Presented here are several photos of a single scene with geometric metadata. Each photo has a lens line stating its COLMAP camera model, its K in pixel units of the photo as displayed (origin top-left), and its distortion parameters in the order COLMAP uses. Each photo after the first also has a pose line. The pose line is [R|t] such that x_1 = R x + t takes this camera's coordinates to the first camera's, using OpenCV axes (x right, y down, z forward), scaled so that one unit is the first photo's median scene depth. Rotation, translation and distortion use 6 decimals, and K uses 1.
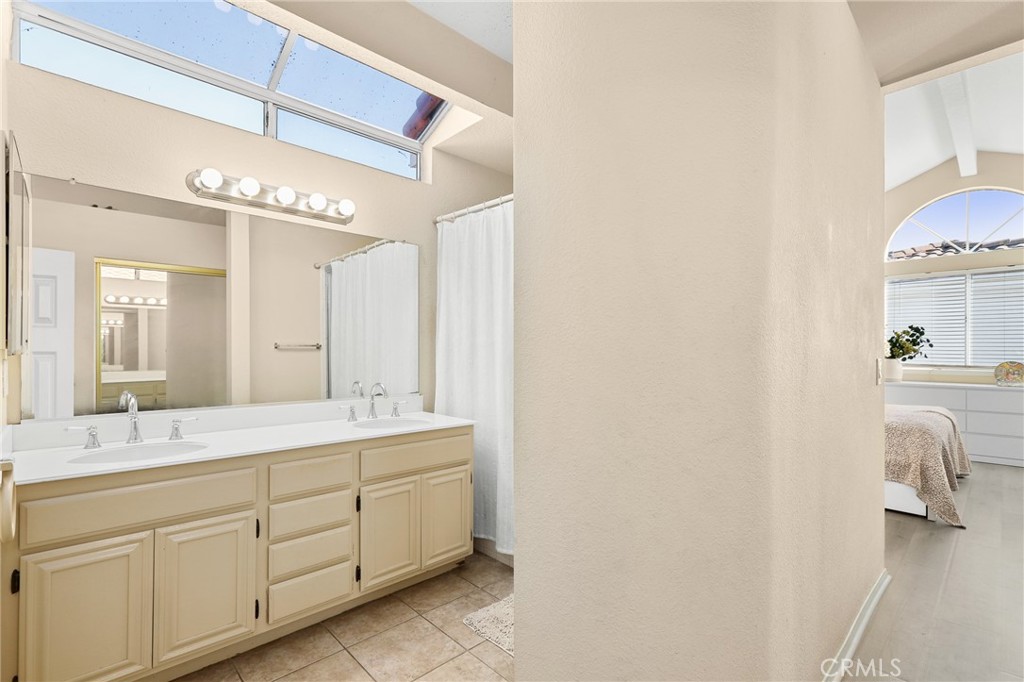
lens RADIAL K [[467.4, 0, 511.0], [0, 467.4, 355.0], [0, 0, 1]] dist [0.003317, 0.000939]
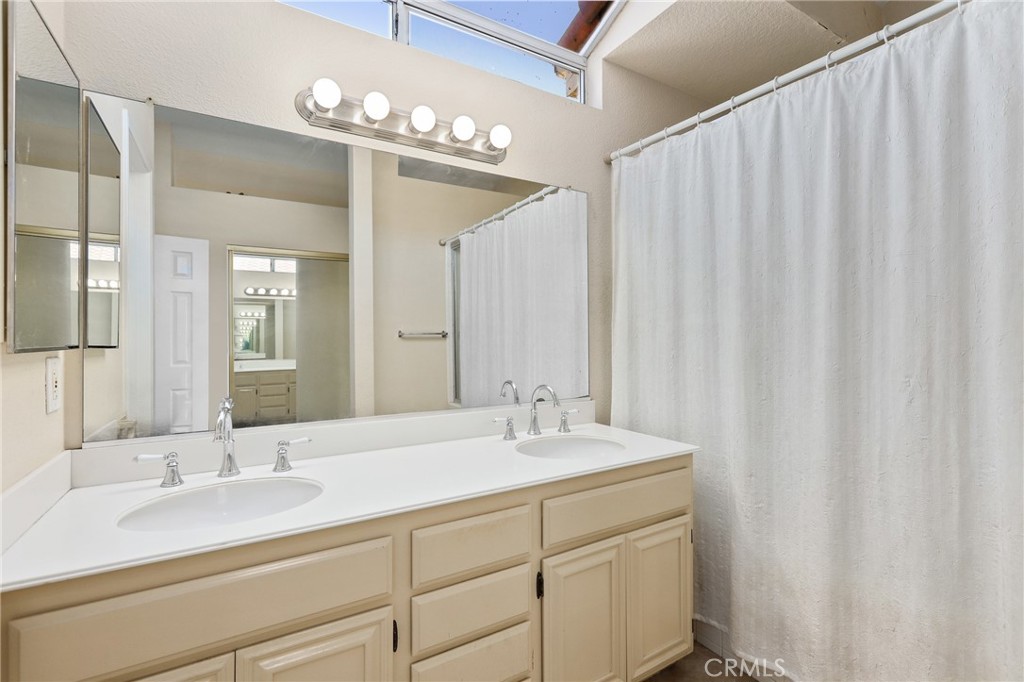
lens RADIAL K [[461.3, 0, 509.3], [0, 461.3, 341.3], [0, 0, 1]] dist [0.000701, 0.000219]
pose [[0.976735, -0.006499, -0.214351, -0.176419], [0.006273, 0.999979, -0.001734, -0.004672], [0.214358, 0.000349, 0.976755, 0.297148]]
